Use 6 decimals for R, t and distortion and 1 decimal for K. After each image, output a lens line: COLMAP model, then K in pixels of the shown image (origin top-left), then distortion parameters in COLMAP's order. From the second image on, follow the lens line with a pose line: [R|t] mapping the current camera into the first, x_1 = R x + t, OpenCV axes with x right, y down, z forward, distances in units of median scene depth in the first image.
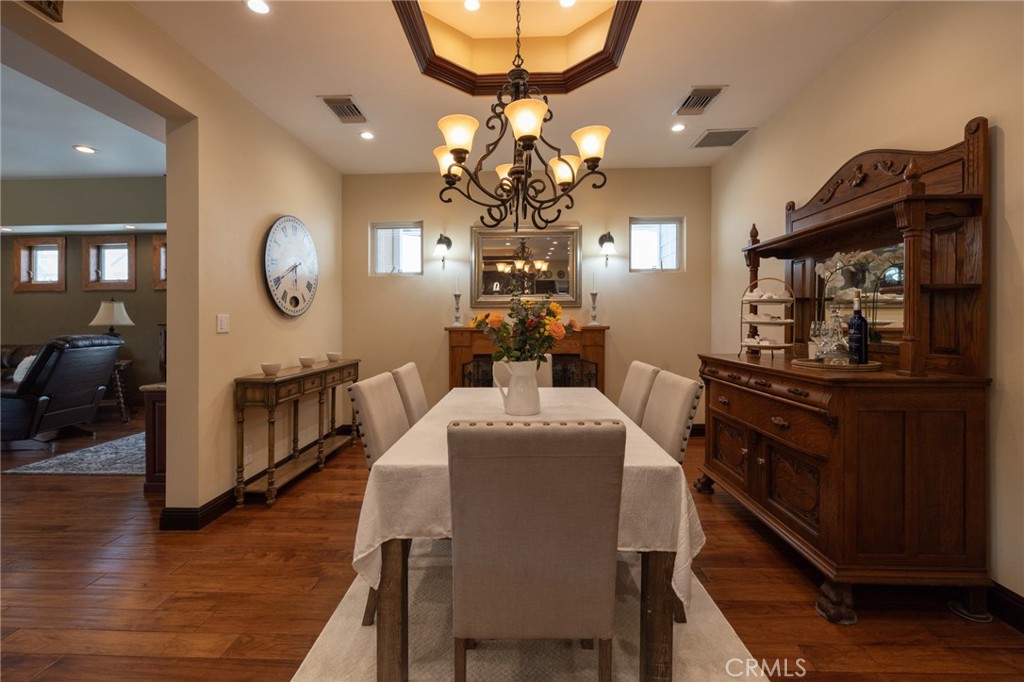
lens RADIAL K [[441.4, 0, 506.8], [0, 441.4, 319.5], [0, 0, 1]] dist [0.002011, 0.001020]
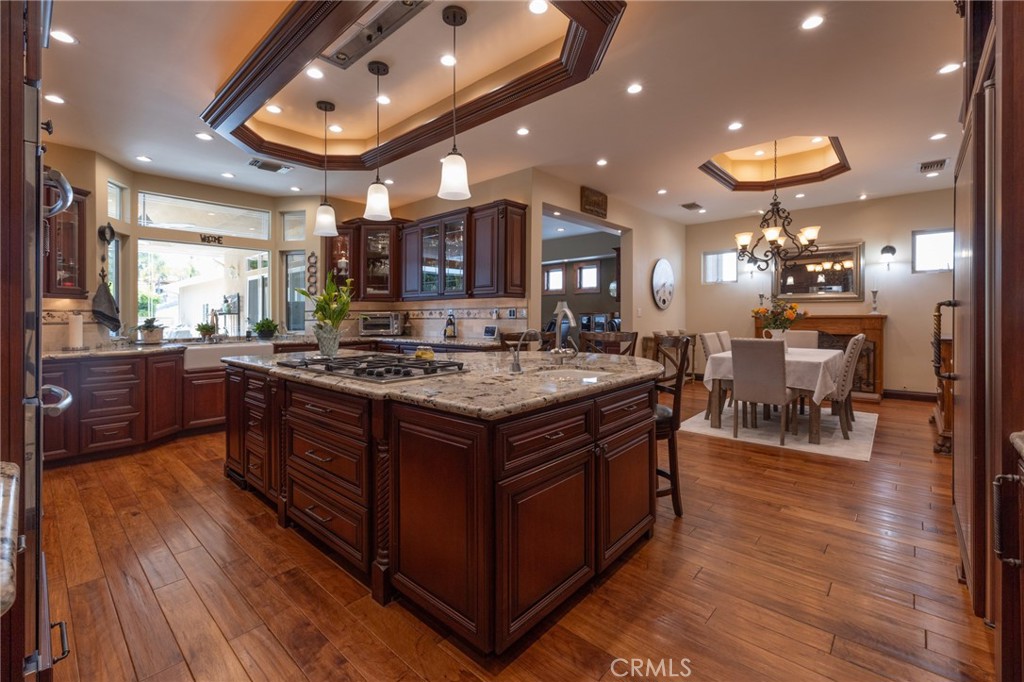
lens RADIAL K [[441.4, 0, 512.8], [0, 441.4, 312.1], [0, 0, 1]] dist [0.002011, 0.001020]
pose [[0.771026, -0.000166, -0.636803, 0.244427], [0.003452, 0.999986, 0.003919, -0.003872], [0.636794, -0.005220, 0.771016, -0.912620]]
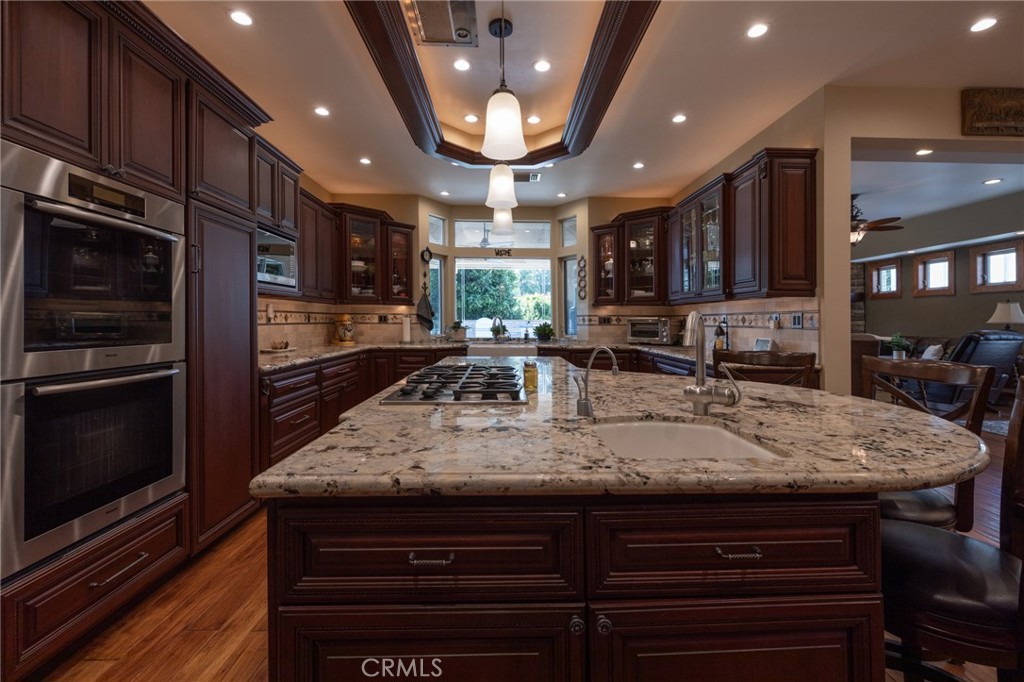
lens RADIAL K [[441.4, 0, 522.4], [0, 441.4, 315.0], [0, 0, 1]] dist [0.002011, 0.001020]
pose [[0.078371, -0.001948, -0.996922, 0.224158], [-0.003177, 0.999993, -0.002204, -0.002382], [0.996919, 0.003340, 0.078364, -0.505322]]
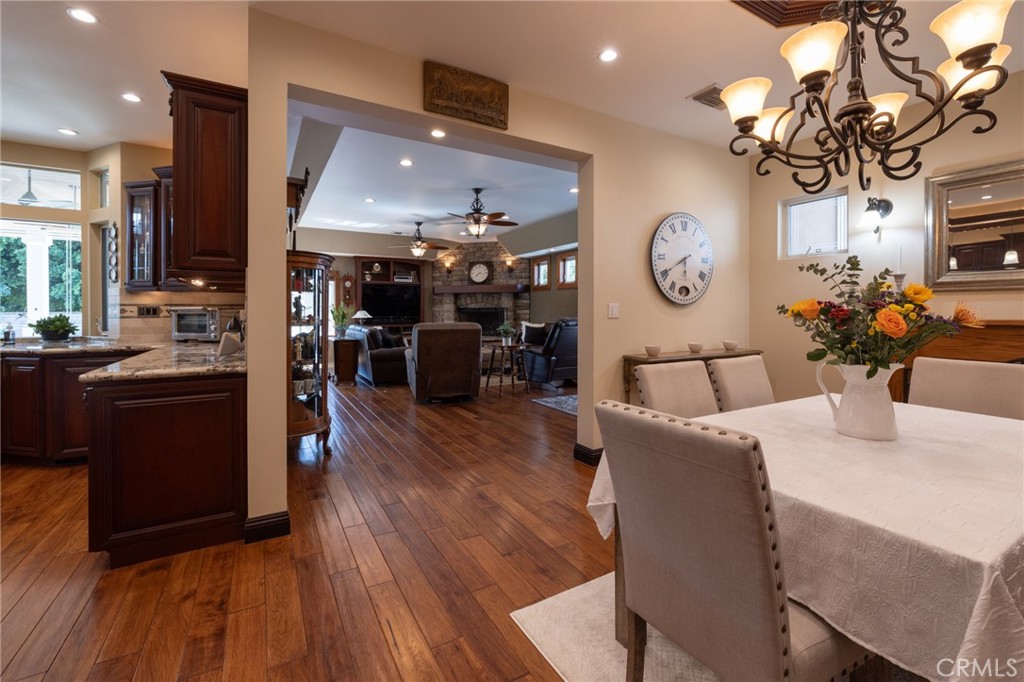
lens RADIAL K [[441.4, 0, 514.7], [0, 441.4, 308.5], [0, 0, 1]] dist [0.002011, 0.001020]
pose [[0.540001, 0.004483, -0.841652, 0.198338], [-0.001895, 0.999990, 0.004110, -0.001302], [0.841662, -0.000625, 0.540004, 0.060793]]
